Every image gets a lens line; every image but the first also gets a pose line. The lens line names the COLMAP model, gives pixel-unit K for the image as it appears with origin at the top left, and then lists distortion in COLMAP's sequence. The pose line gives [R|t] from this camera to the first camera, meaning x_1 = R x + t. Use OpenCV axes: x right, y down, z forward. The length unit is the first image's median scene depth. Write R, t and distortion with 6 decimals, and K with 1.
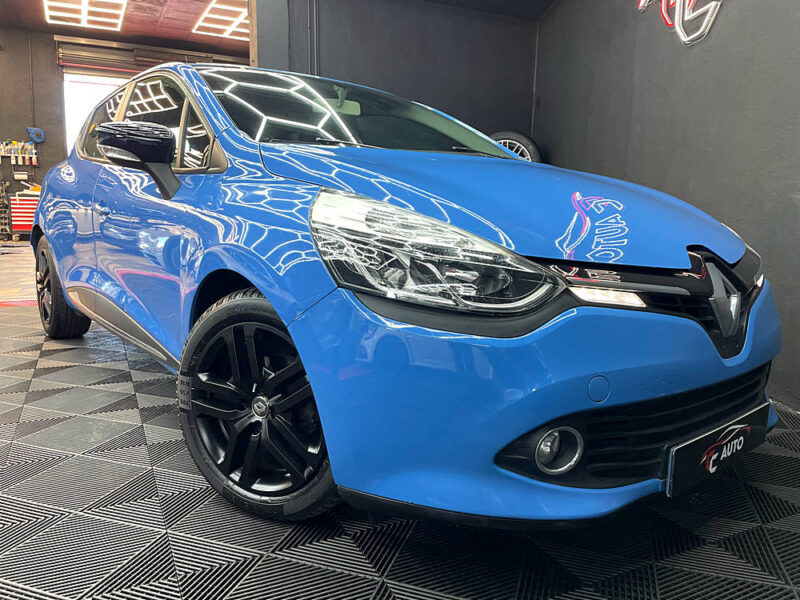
lens RADIAL K [[583.7, 0, 400.0], [0, 583.7, 300.0], [0, 0, 1]] dist [0.053651, -0.082547]
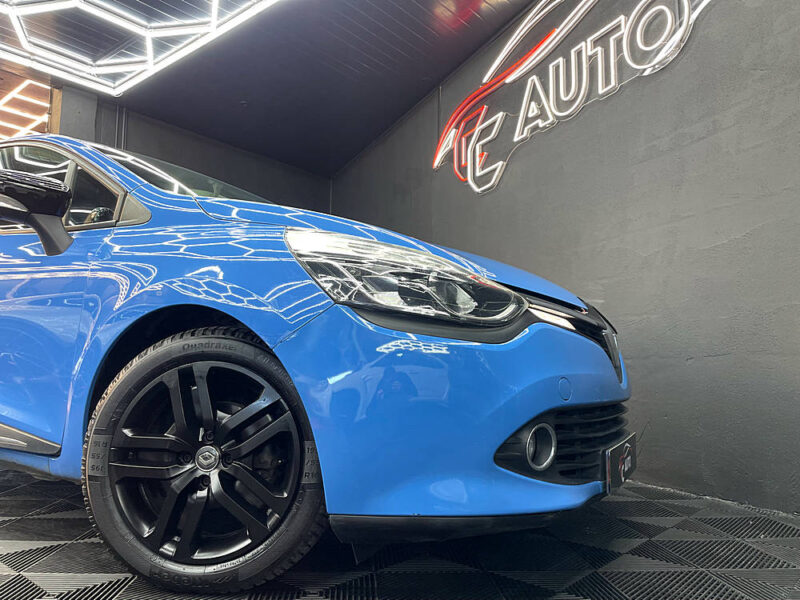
lens RADIAL K [[583.7, 0, 400.0], [0, 583.7, 300.0], [0, 0, 1]] dist [0.053651, -0.082547]
pose [[0.922999, 0.038808, 0.382841, -0.292847], [0.061559, 0.967197, -0.246457, 0.172535], [-0.379847, 0.251047, 0.890332, 0.025994]]
